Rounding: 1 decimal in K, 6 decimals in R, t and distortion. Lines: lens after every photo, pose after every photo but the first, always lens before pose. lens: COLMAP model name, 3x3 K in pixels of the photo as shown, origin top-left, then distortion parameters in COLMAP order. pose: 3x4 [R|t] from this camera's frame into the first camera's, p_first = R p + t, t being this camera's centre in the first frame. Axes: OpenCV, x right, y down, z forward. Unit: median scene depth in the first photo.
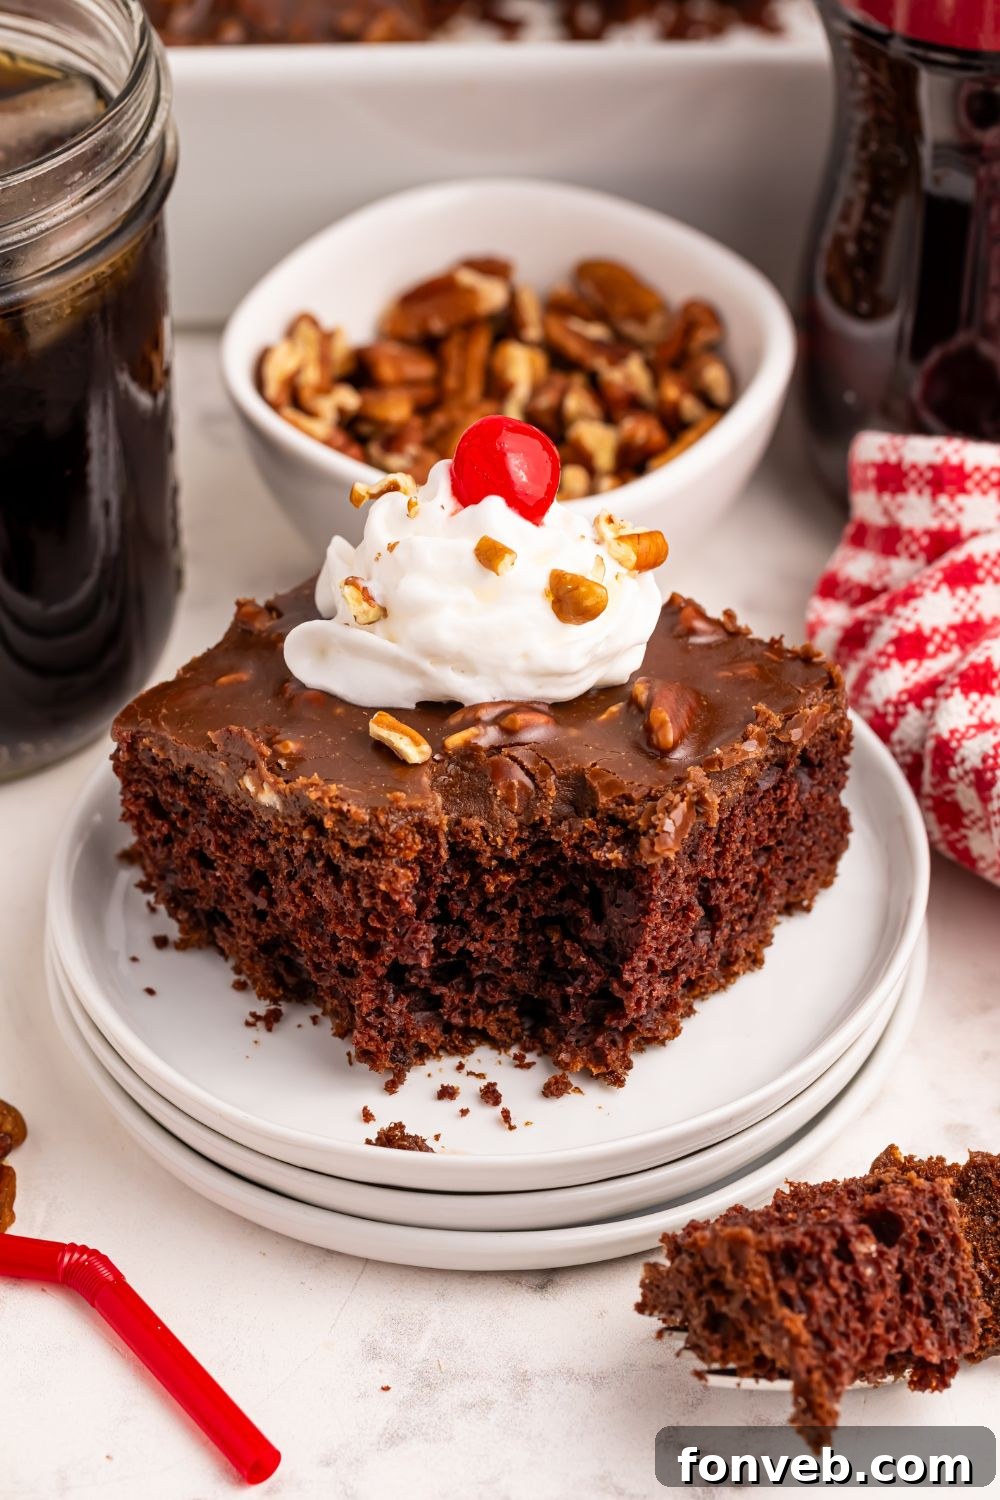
lens RADIAL K [[4821.8, 0, 497.4], [0, 4821.8, 794.6], [0, 0, 1]] dist [0.046319, 0.640552]
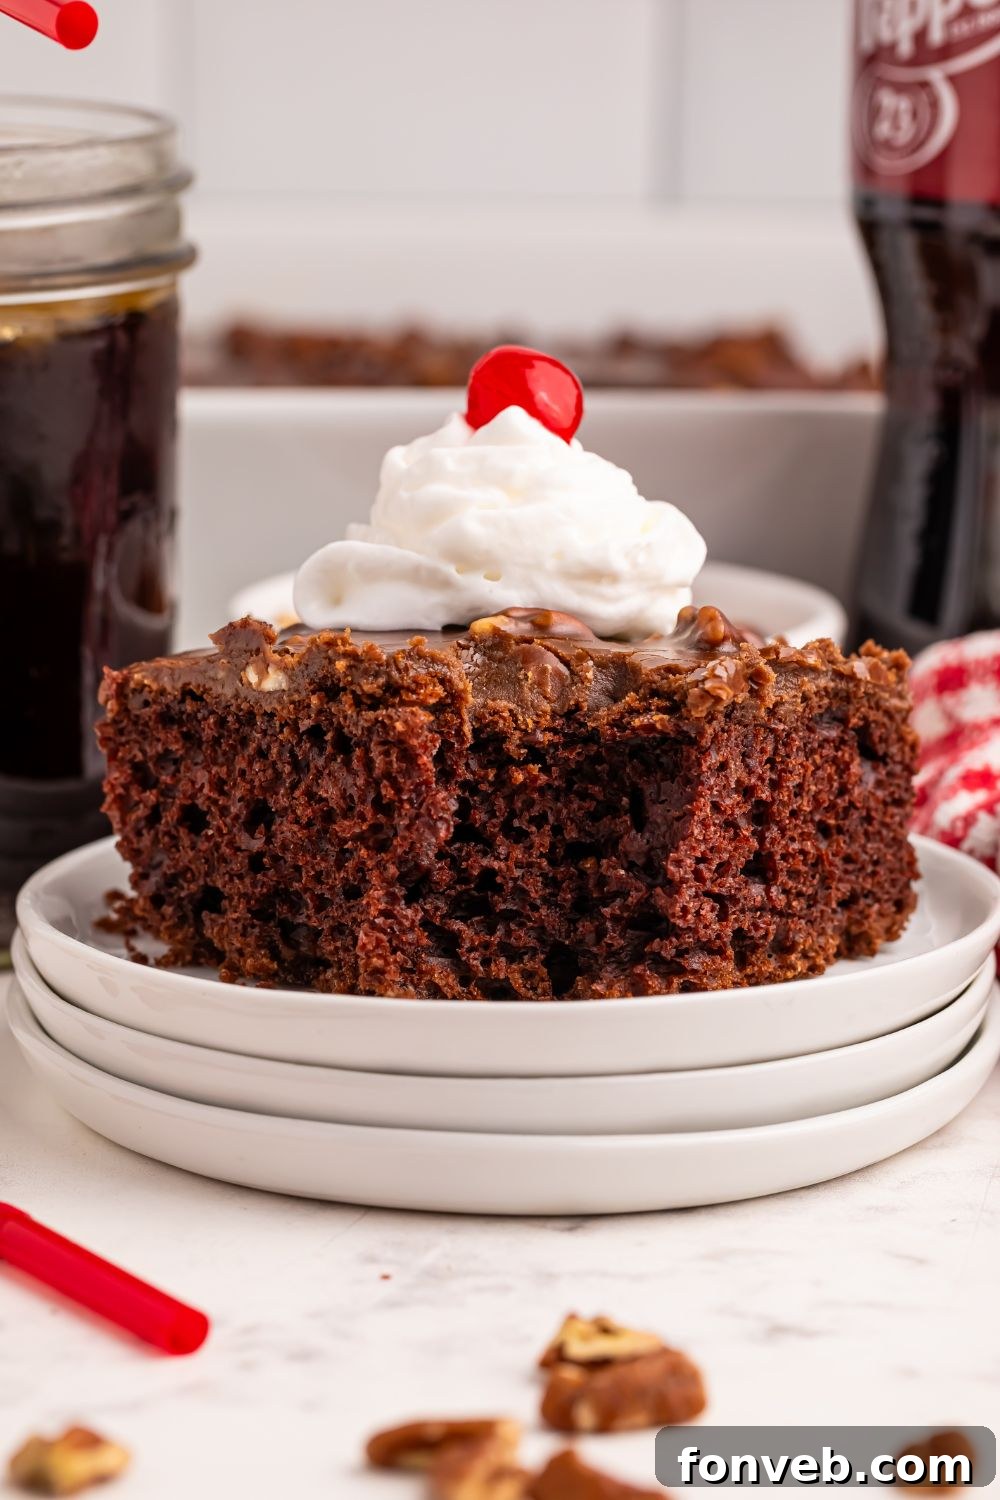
lens RADIAL K [[5014.9, 0, 500.0], [0, 5014.9, 750.0], [0, 0, 1]] dist [0.031153, 0.111231]
pose [[0.999782, 0.020890, -0.000489, -0.004481], [-0.018744, 0.886245, -0.462838, 0.437384], [-0.009236, 0.462746, 0.886443, 0.175214]]
